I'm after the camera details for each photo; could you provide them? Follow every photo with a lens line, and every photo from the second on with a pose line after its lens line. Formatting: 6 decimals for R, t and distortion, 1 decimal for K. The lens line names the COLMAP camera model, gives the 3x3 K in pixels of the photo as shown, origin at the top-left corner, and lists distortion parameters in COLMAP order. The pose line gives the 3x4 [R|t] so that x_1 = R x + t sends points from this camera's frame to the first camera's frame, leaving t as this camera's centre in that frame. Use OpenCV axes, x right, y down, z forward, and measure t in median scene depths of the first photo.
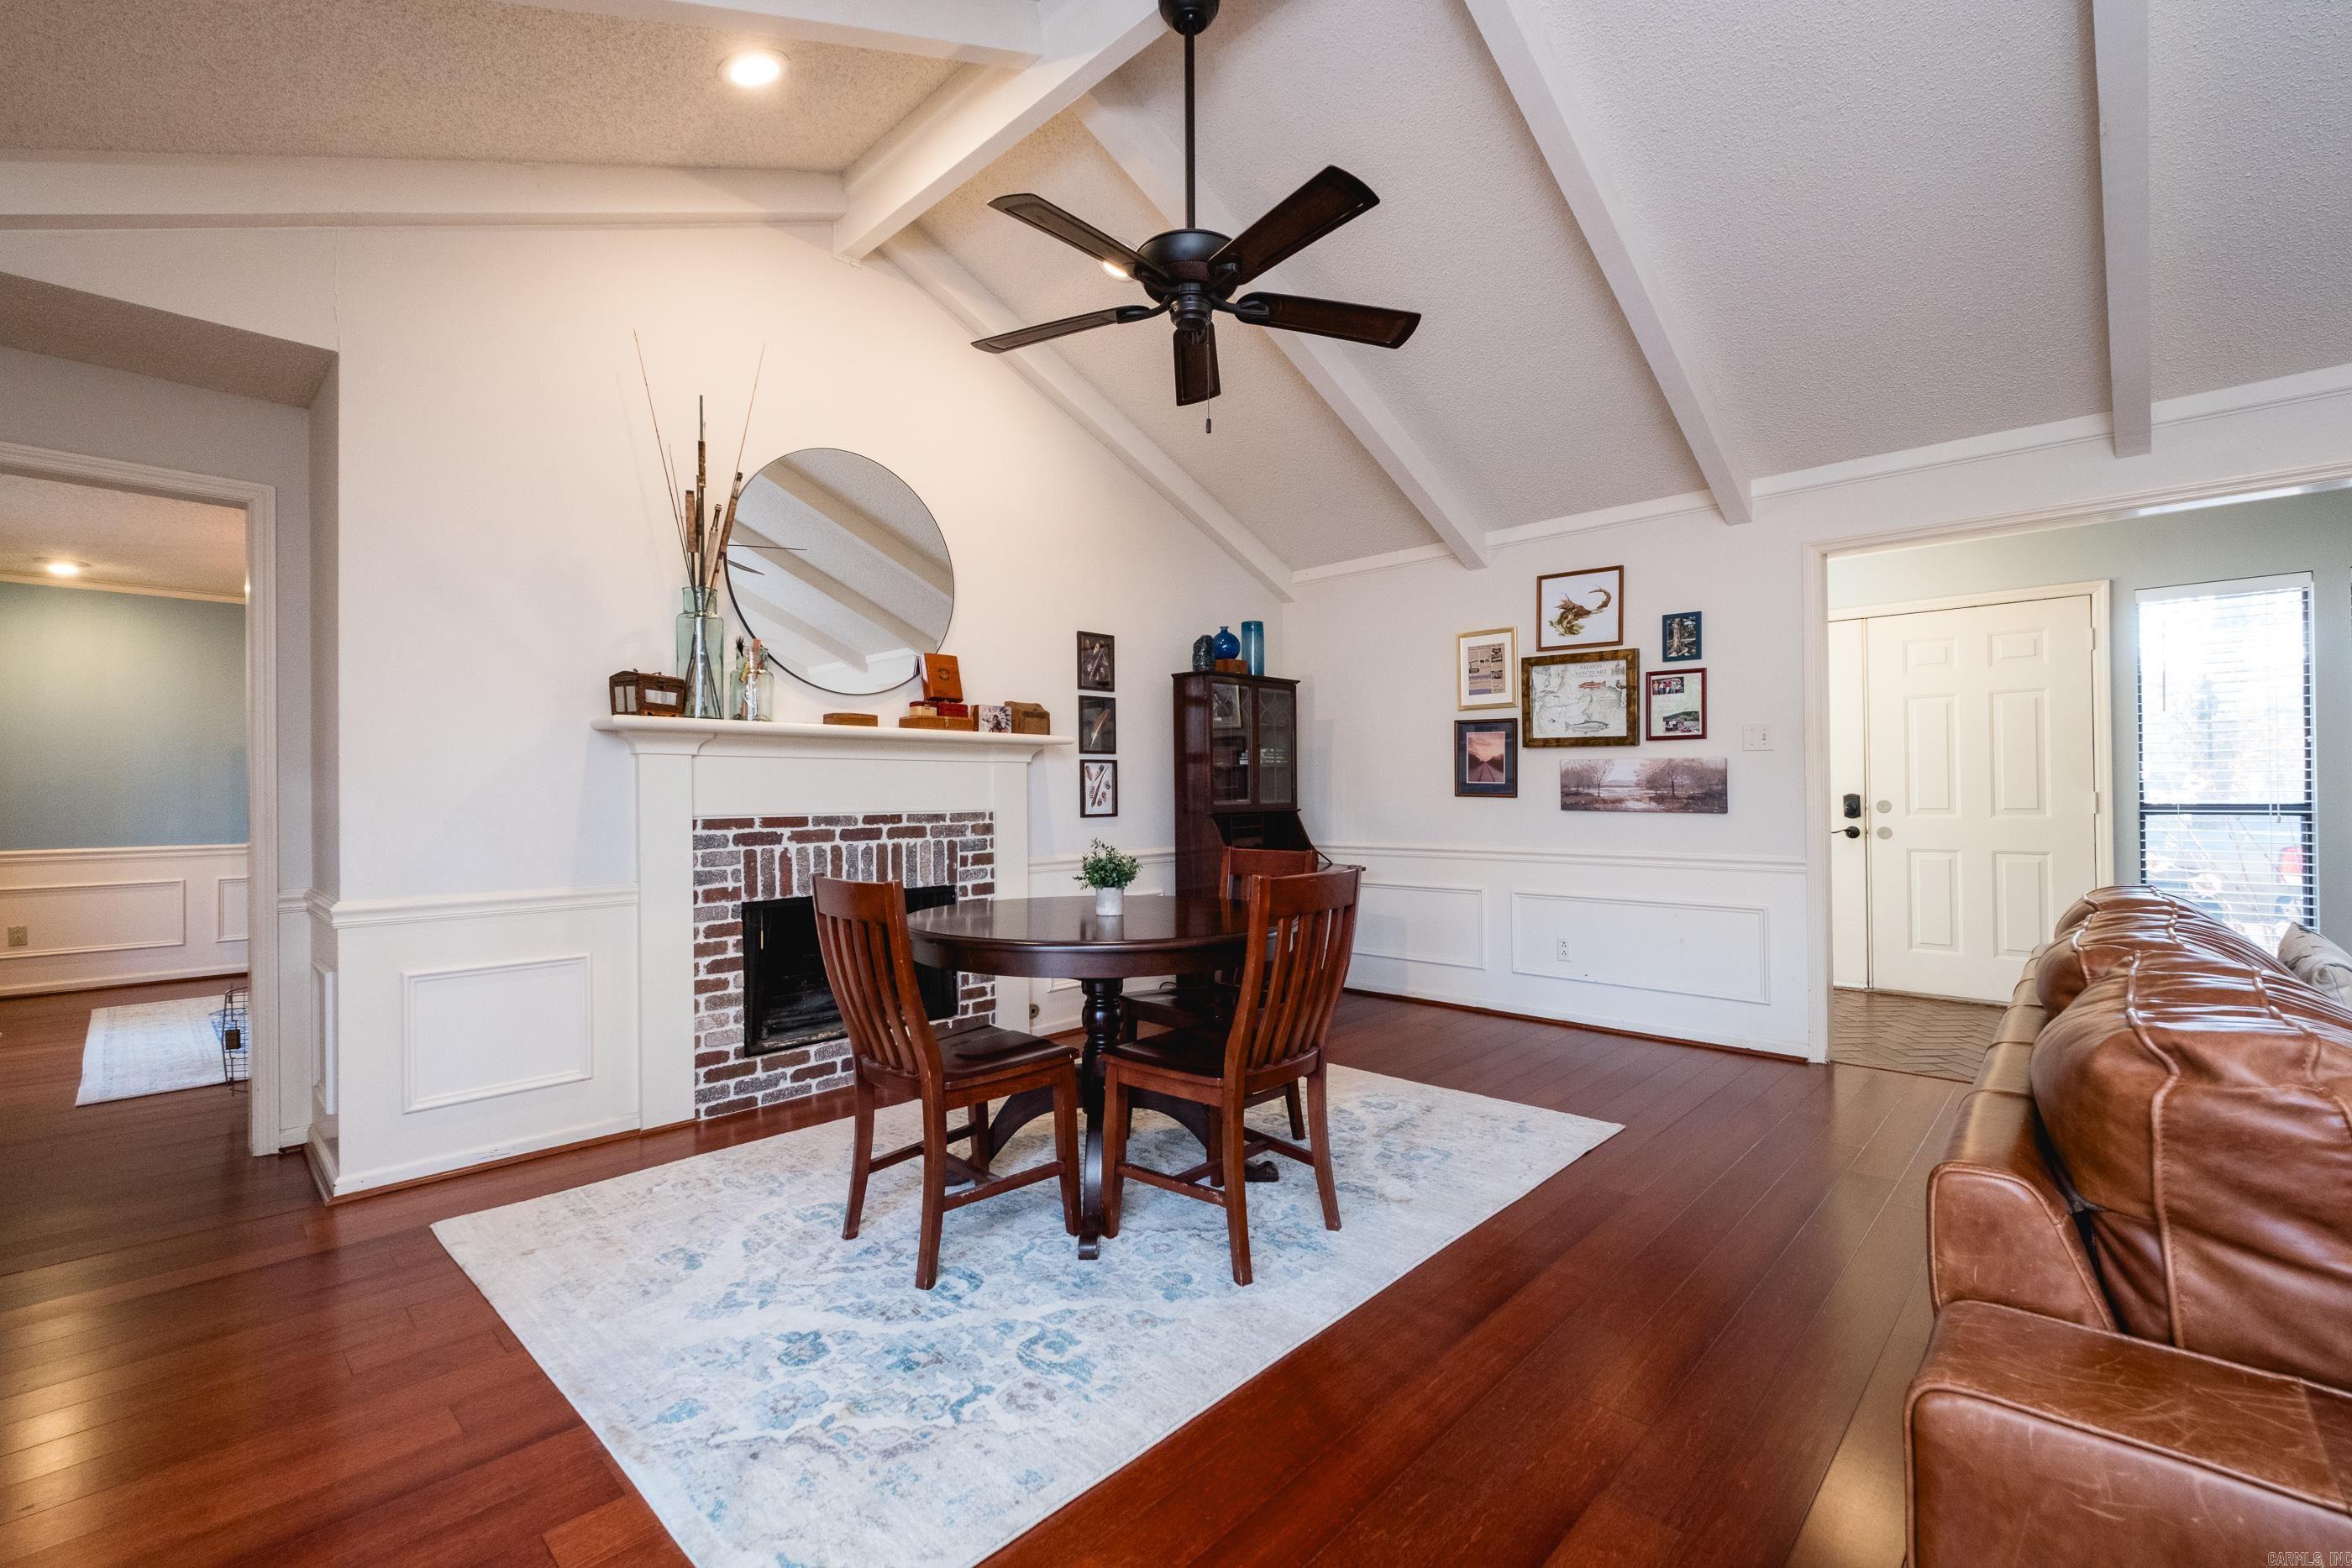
lens RADIAL K [[1016.4, 0, 1174.2], [0, 1016.4, 776.2], [0, 0, 1]] dist [-0.000573, -0.001119]
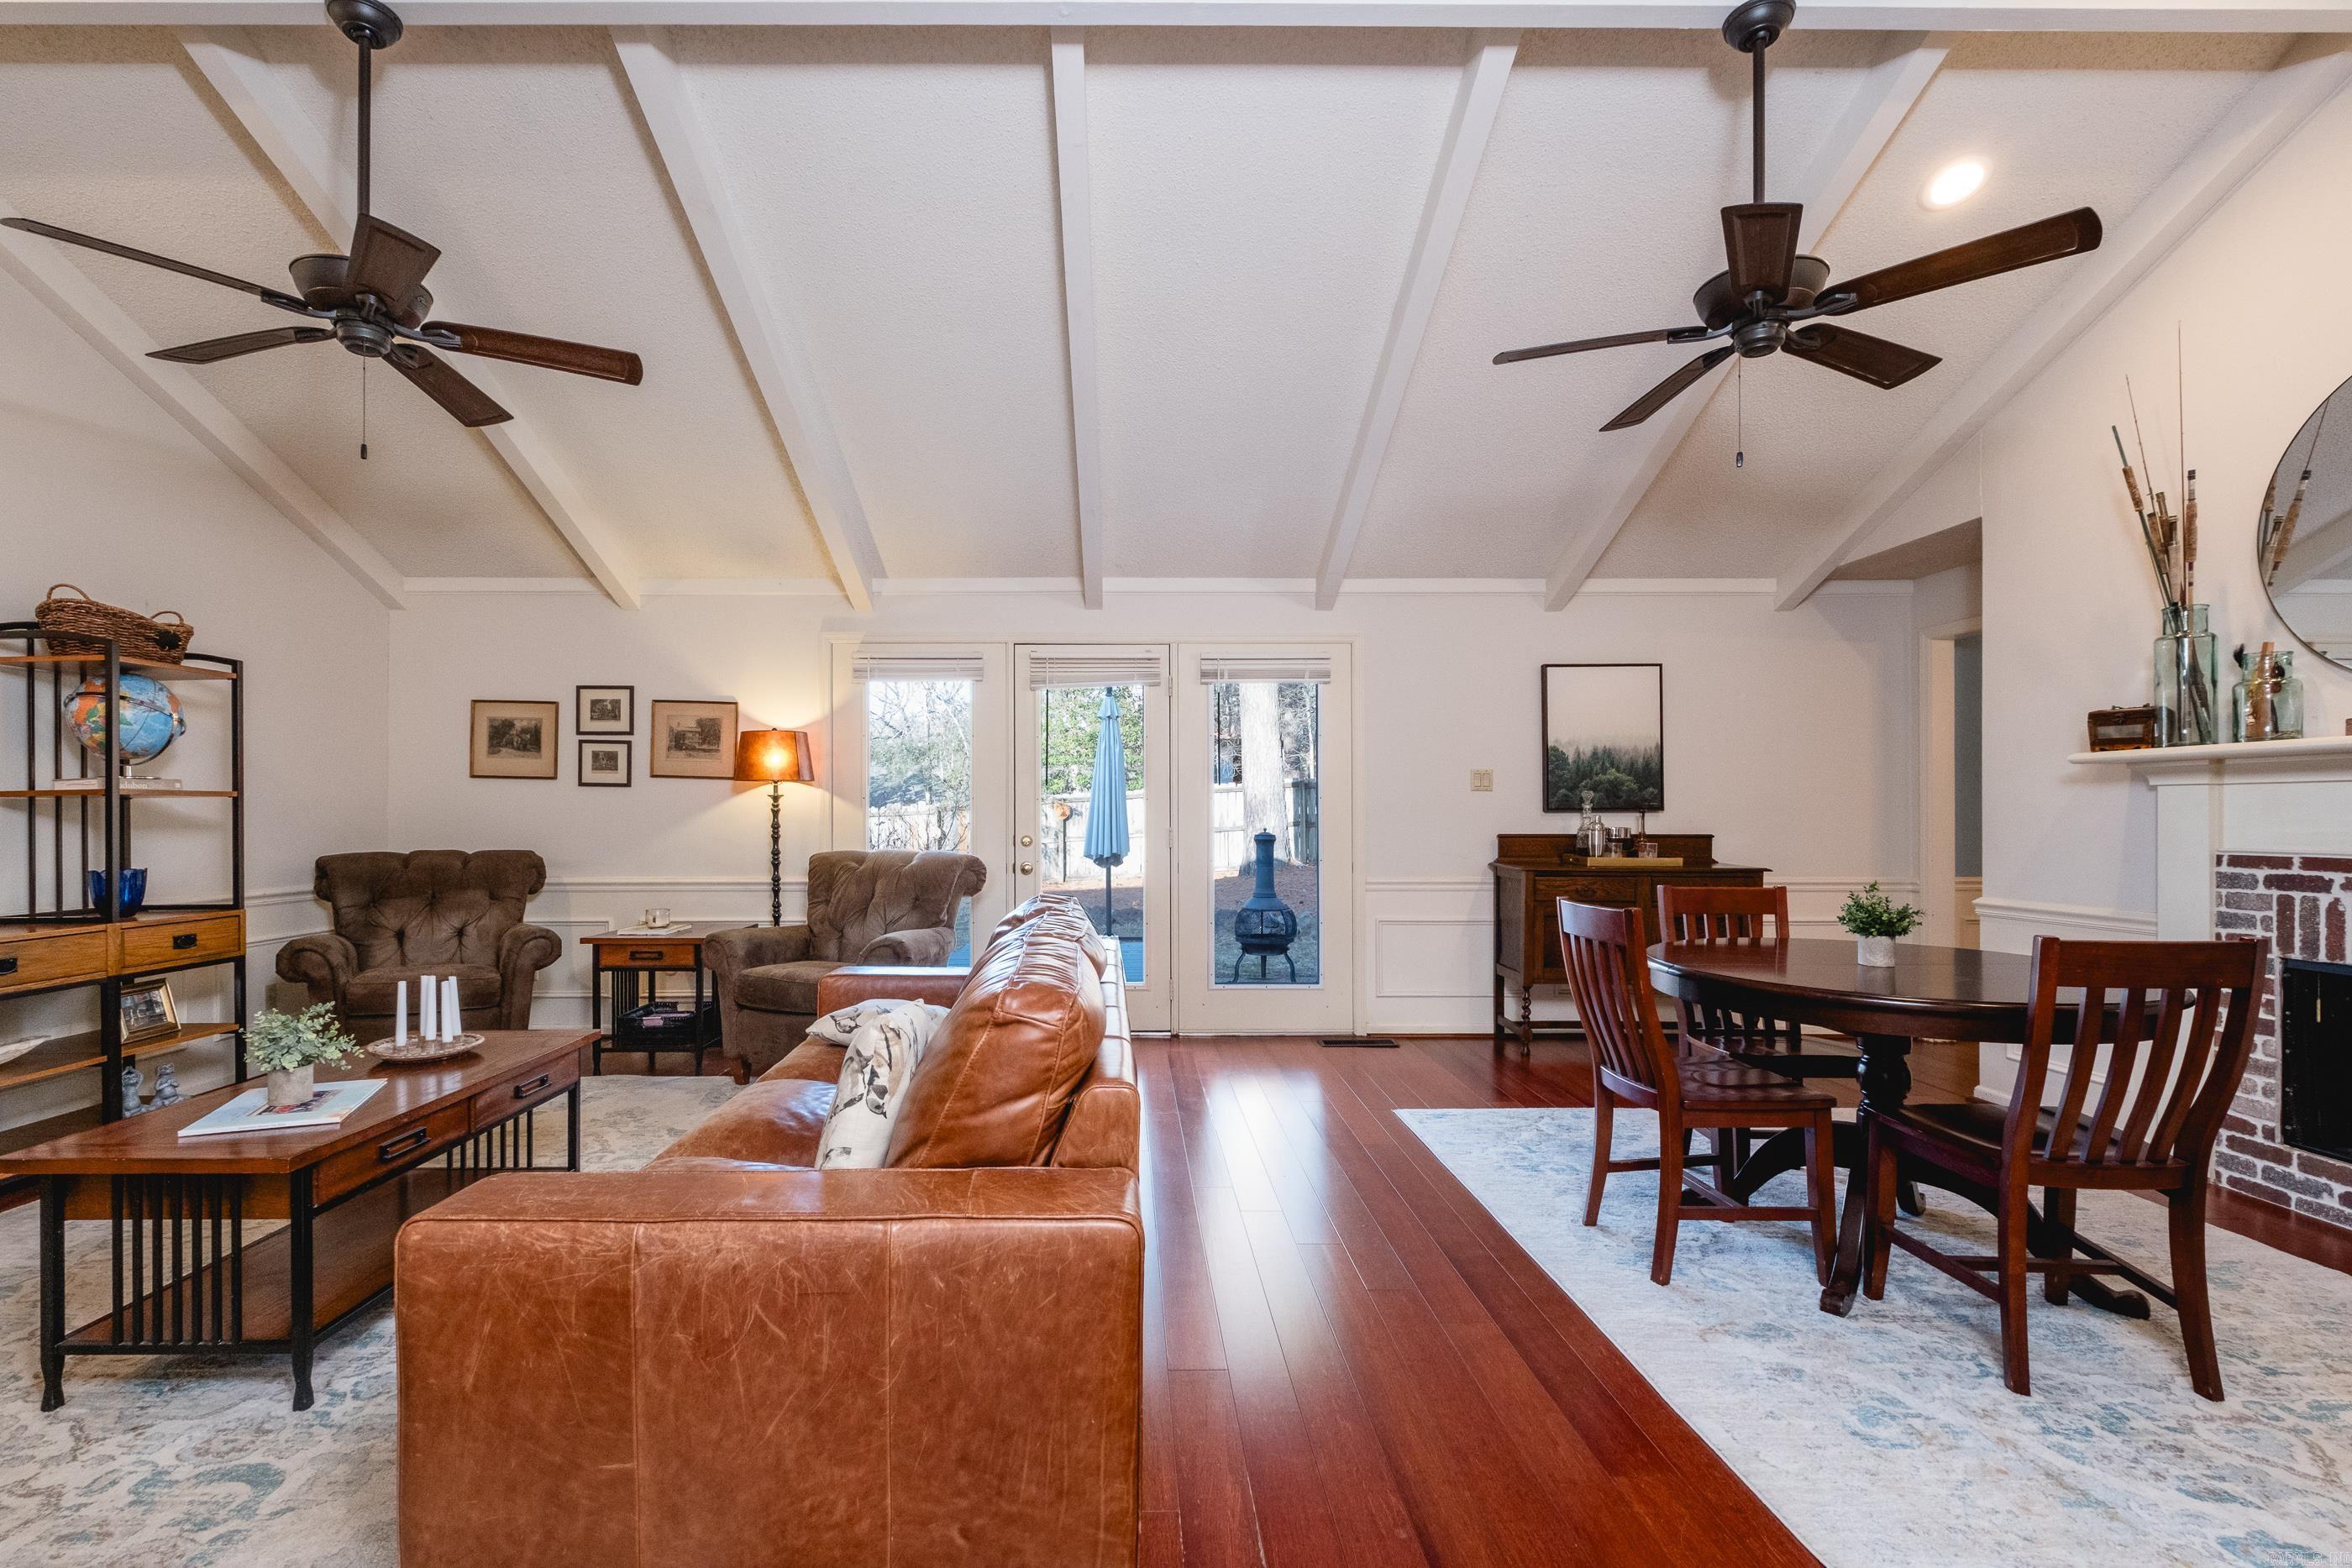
lens RADIAL K [[1016.4, 0, 1138.6], [0, 1016.4, 814.5], [0, 0, 1]] dist [-0.000573, -0.001119]
pose [[-0.721110, 0.004080, -0.692808, 0.818929], [0.012648, 0.999894, -0.007276, 0.001026], [0.692705, -0.014009, -0.721085, 0.941565]]
